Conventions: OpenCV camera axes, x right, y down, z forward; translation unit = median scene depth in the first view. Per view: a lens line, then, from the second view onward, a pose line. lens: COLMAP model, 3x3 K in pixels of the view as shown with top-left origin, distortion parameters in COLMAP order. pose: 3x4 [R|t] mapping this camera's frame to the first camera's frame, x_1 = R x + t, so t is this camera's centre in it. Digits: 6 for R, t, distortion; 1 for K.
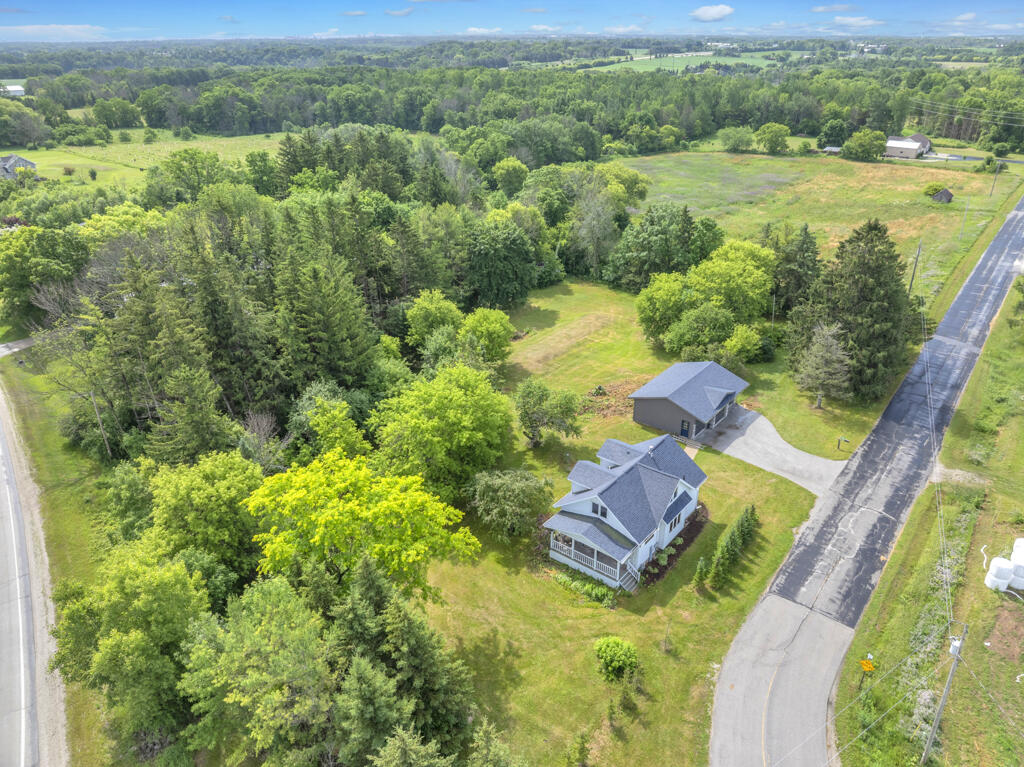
lens RADIAL K [[723.9, 0, 512.0], [0, 723.9, 383.5], [0, 0, 1]] dist [-0.032173, -0.001669]
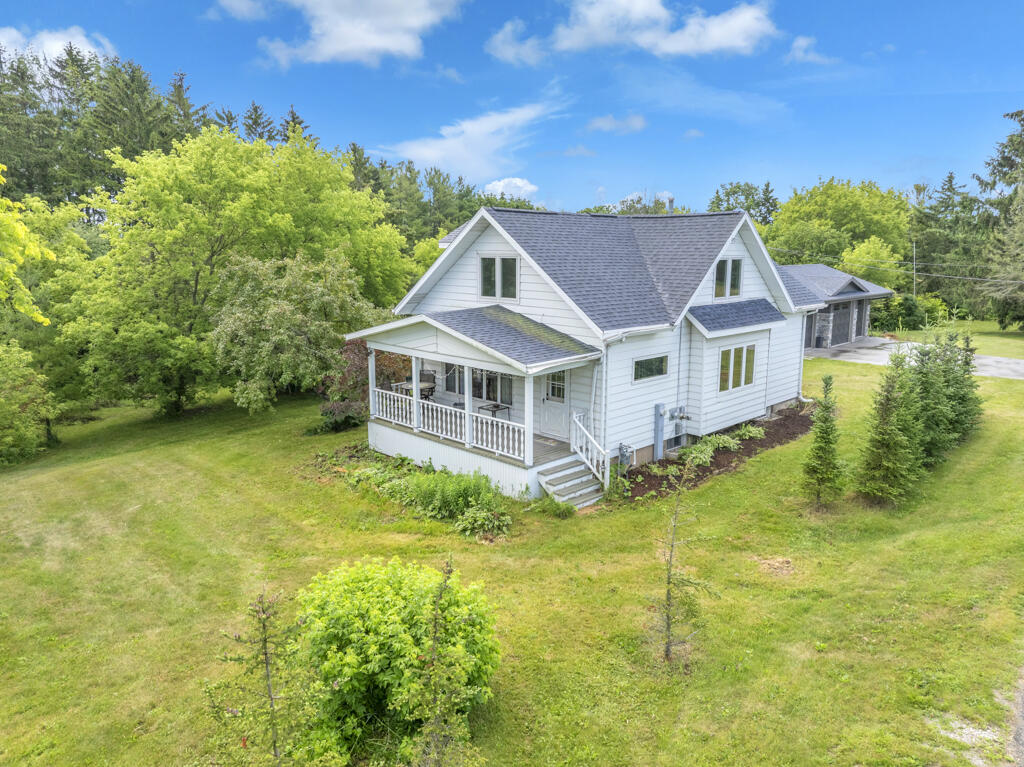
lens RADIAL K [[720.5, 0, 512.0], [0, 720.5, 383.5], [0, 0, 1]] dist [-0.032860, 0.007233]
pose [[0.990684, 0.035386, -0.131504, 0.165701], [-0.070092, 0.960417, -0.269603, 0.299485], [0.116759, 0.276309, 0.953950, 0.668603]]
